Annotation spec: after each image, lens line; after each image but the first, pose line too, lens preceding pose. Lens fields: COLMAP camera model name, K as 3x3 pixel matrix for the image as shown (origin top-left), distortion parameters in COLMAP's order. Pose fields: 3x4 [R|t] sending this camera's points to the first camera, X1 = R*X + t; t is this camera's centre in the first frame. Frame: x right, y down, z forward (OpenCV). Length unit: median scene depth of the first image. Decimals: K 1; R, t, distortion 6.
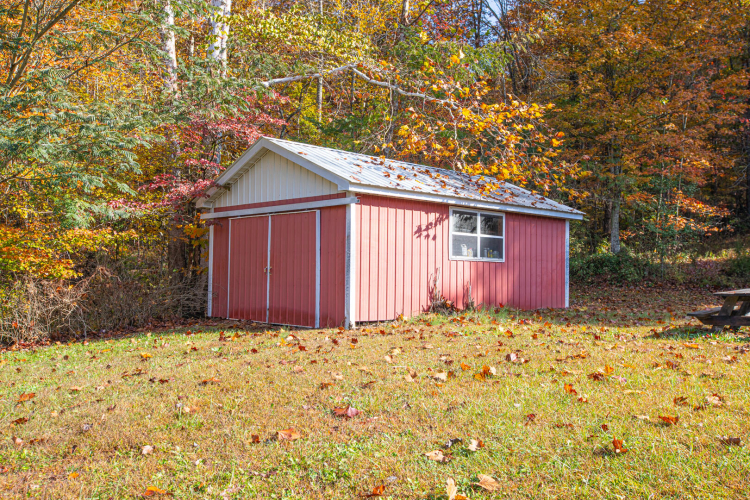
lens RADIAL K [[696.4, 0, 375.0], [0, 696.4, 250.0], [0, 0, 1]] dist [0.001669, 0.000113]
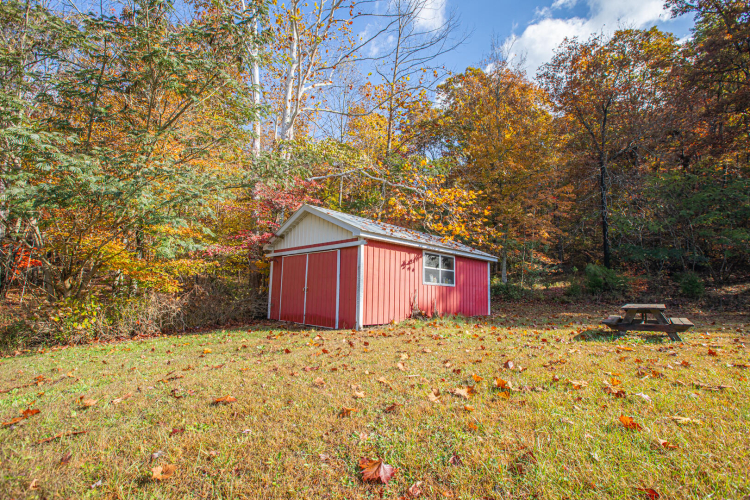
lens RADIAL K [[351.9, 0, 375.0], [0, 351.9, 250.0], [0, 0, 1]] dist [-0.052663, 0.000032]
pose [[0.999591, 0.014818, 0.024475, -0.020278], [-0.012532, 0.995767, -0.091053, 0.010962], [-0.025721, 0.090709, 0.995545, 0.219365]]
